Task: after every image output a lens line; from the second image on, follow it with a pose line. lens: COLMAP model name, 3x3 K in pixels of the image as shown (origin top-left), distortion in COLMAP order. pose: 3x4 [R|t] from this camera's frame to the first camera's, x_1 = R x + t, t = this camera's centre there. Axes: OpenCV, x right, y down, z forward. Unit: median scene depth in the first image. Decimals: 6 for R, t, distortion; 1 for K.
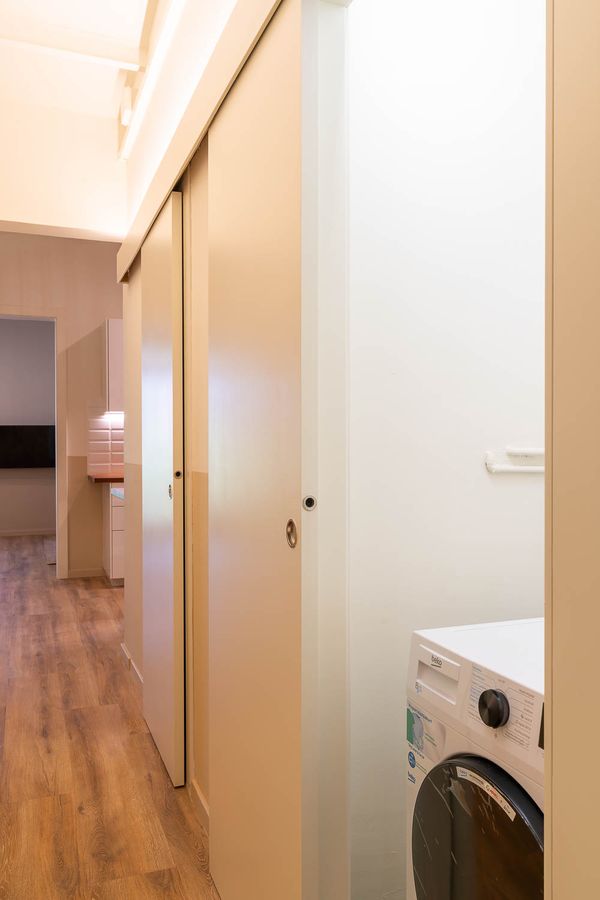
lens RADIAL K [[706.3, 0, 300.0], [0, 706.3, 450.0], [0, 0, 1]] dist [-0.004087, 0.007677]
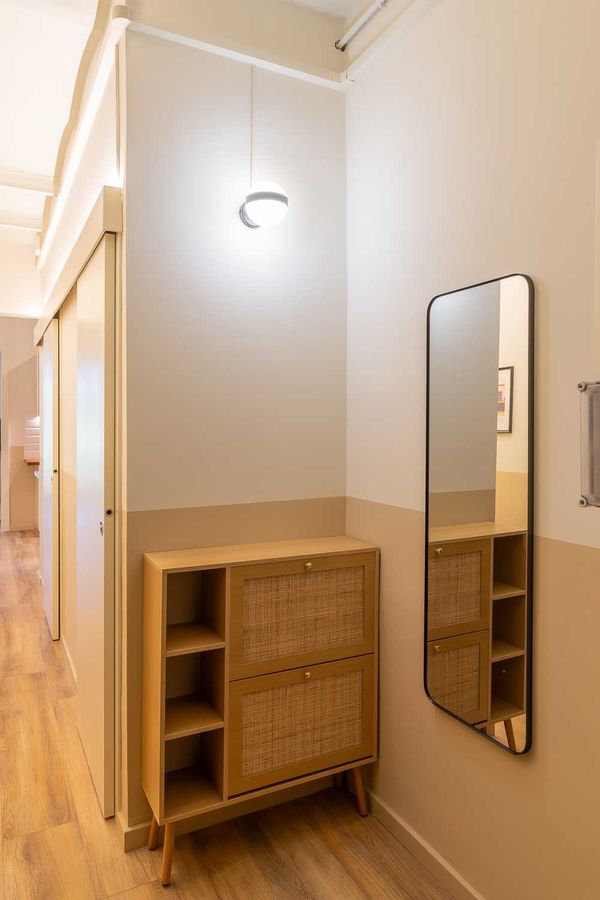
lens RADIAL K [[566.5, 0, 287.9], [0, 566.5, 421.9], [0, 0, 1]] dist [-0.002174, -0.000090]
pose [[0.993387, 0.001711, 0.114805, 0.189514], [-0.000831, 0.999970, -0.007710, -0.060399], [-0.114815, 0.007564, 0.993358, -0.396087]]
